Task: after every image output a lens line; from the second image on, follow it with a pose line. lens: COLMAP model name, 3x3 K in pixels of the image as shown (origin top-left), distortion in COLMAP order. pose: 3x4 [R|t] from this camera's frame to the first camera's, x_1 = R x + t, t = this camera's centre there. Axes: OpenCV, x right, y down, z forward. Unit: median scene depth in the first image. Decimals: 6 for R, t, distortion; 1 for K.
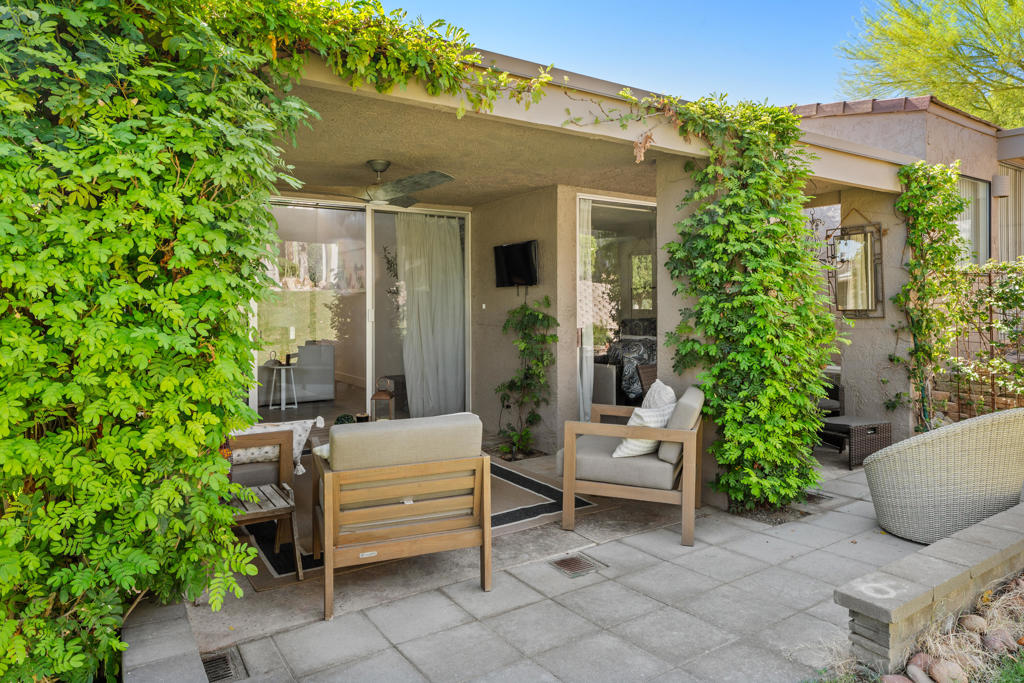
lens RADIAL K [[642.5, 0, 512.9], [0, 642.5, 300.4], [0, 0, 1]] dist [-0.008695, -0.000002]
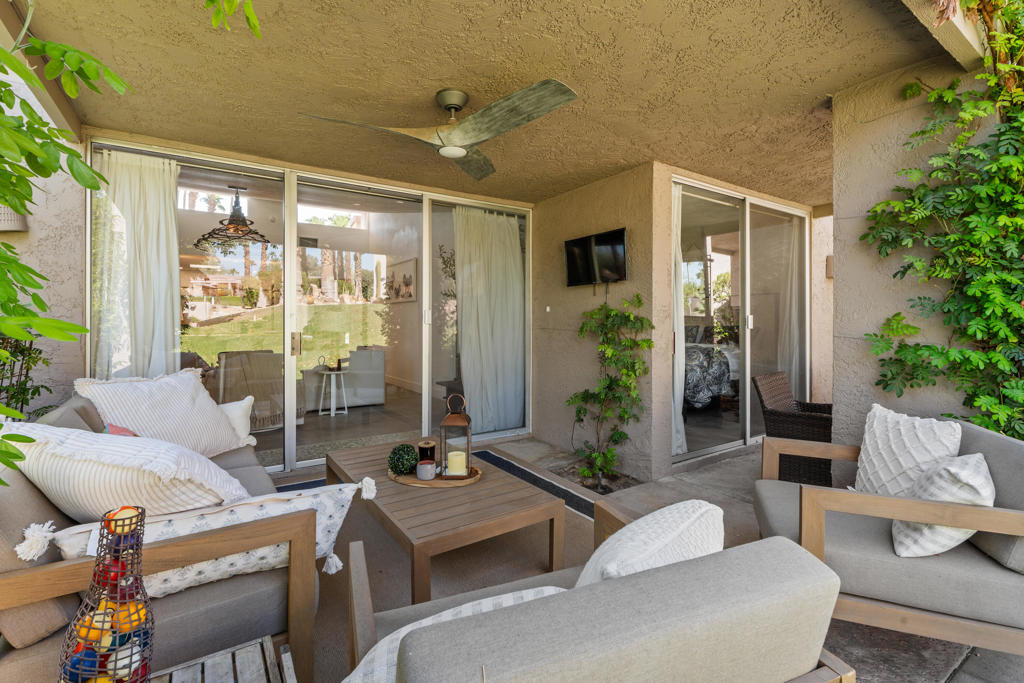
lens RADIAL K [[460.9, 0, 511.3], [0, 460.9, 322.4], [0, 0, 1]] dist [0.003105, 0.000296]
pose [[0.999975, 0.006710, 0.002316, -0.112768], [-0.006725, 0.999955, 0.006753, 0.027351], [-0.002271, -0.006768, 0.999975, 0.380111]]
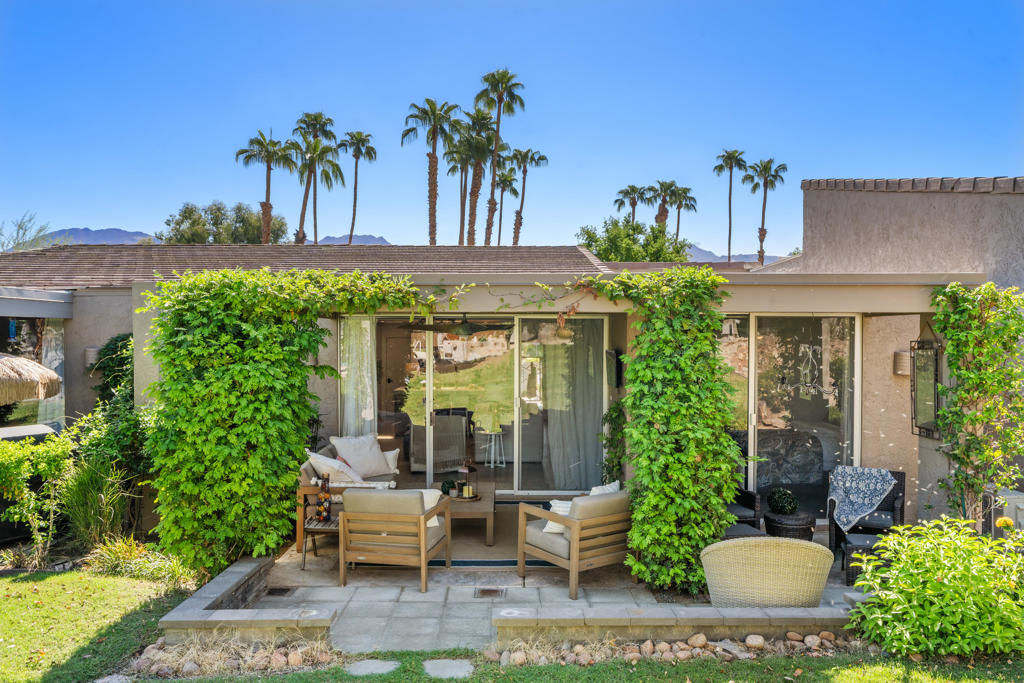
lens RADIAL K [[805.7, 0, 512.0], [0, 805.7, 341.5], [0, 0, 1]] dist [-0.002642, -0.001079]
pose [[0.828812, 0.015720, -0.559307, 0.699136], [-0.001219, 0.999654, 0.026291, -0.146629], [0.559526, -0.021109, 0.828544, -0.339700]]
